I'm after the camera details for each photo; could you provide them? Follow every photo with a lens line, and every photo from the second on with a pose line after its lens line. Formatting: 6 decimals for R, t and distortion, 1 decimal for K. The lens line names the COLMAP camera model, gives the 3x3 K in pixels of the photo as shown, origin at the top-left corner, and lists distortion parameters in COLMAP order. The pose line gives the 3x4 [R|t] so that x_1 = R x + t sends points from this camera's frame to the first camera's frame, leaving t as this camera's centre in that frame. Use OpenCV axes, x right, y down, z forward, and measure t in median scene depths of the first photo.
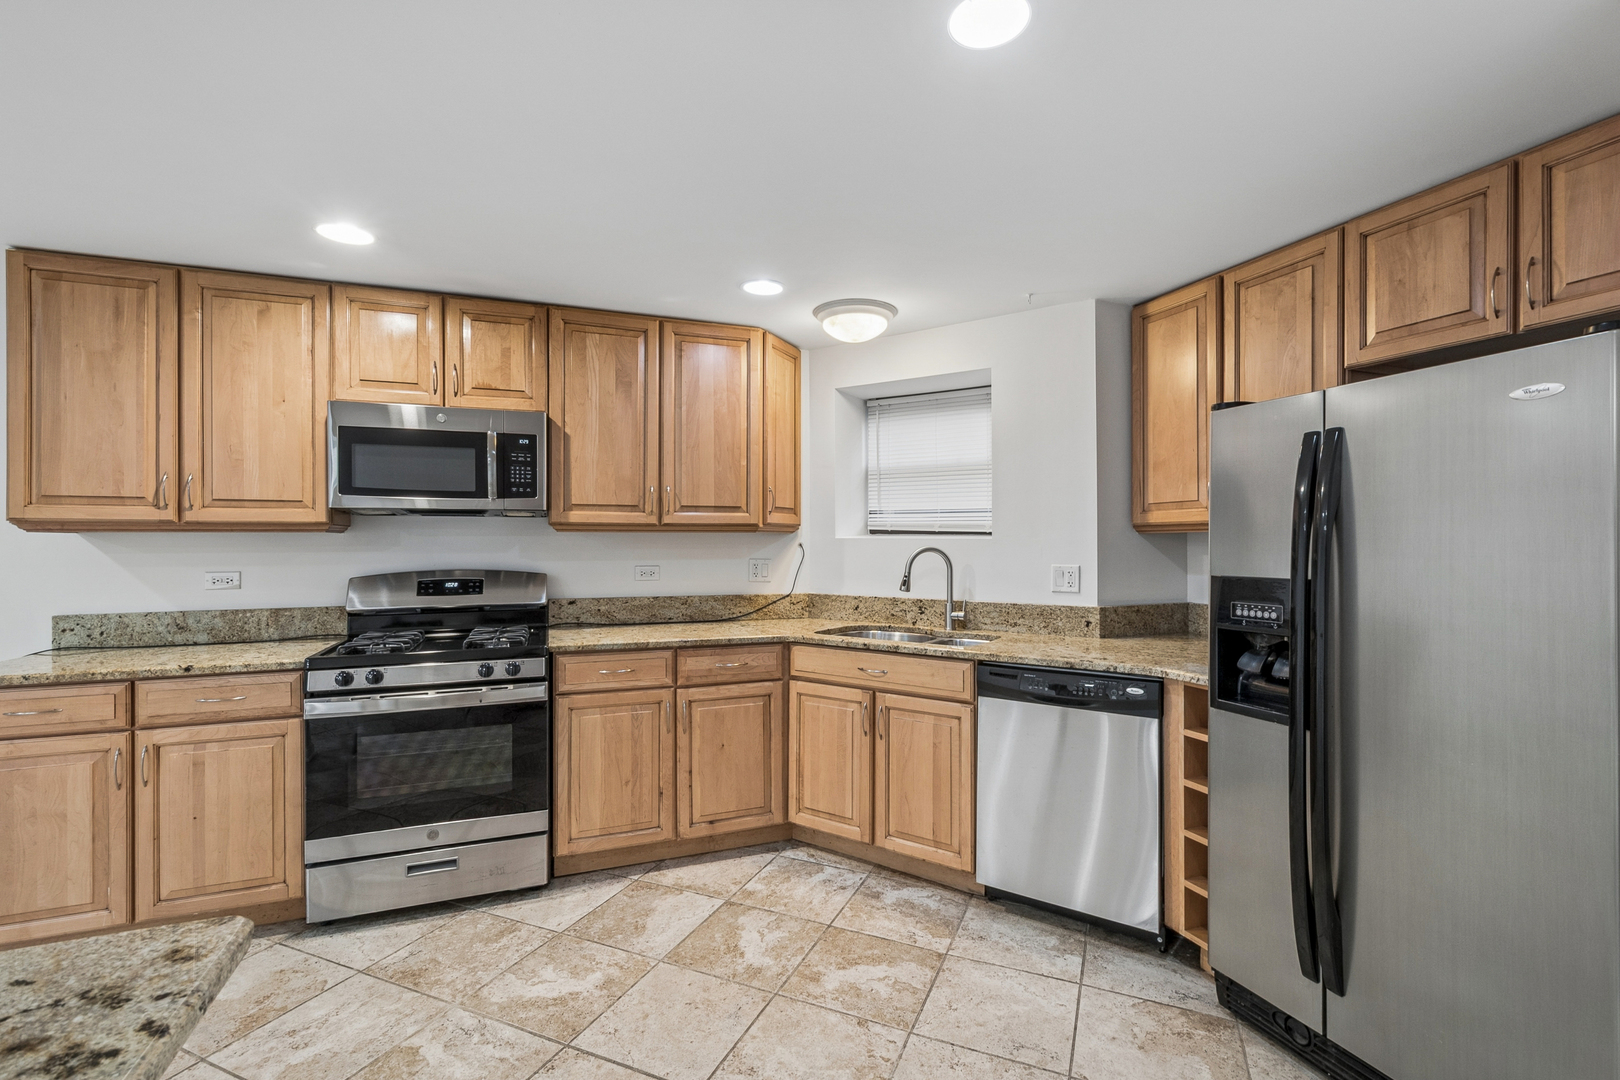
lens RADIAL K [[713.8, 0, 818.7], [0, 713.8, 543.1], [0, 0, 1]] dist [0.005769, -0.001383]
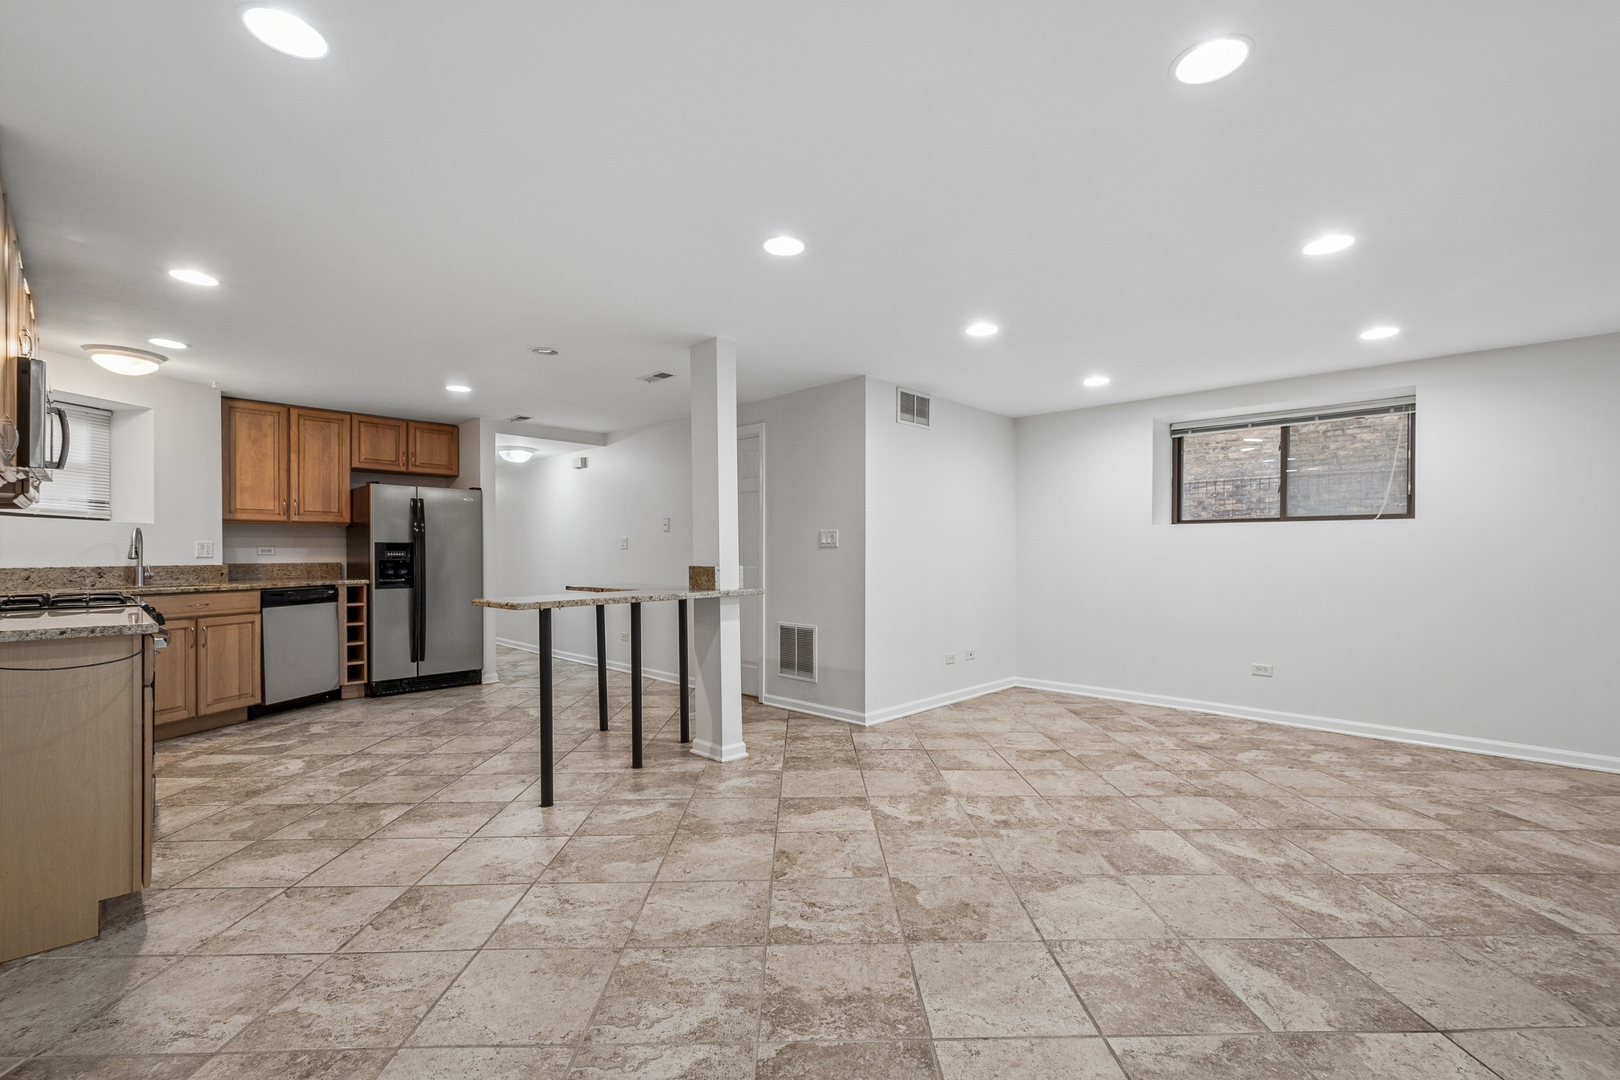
lens RADIAL K [[713.8, 0, 820.9], [0, 713.8, 553.5], [0, 0, 1]] dist [0.005769, -0.001383]
pose [[-0.418446, 0.002472, 0.908238, -1.961061], [-0.000494, 0.999996, -0.002949, 0.069524], [-0.908241, -0.001683, -0.418443, 0.420236]]
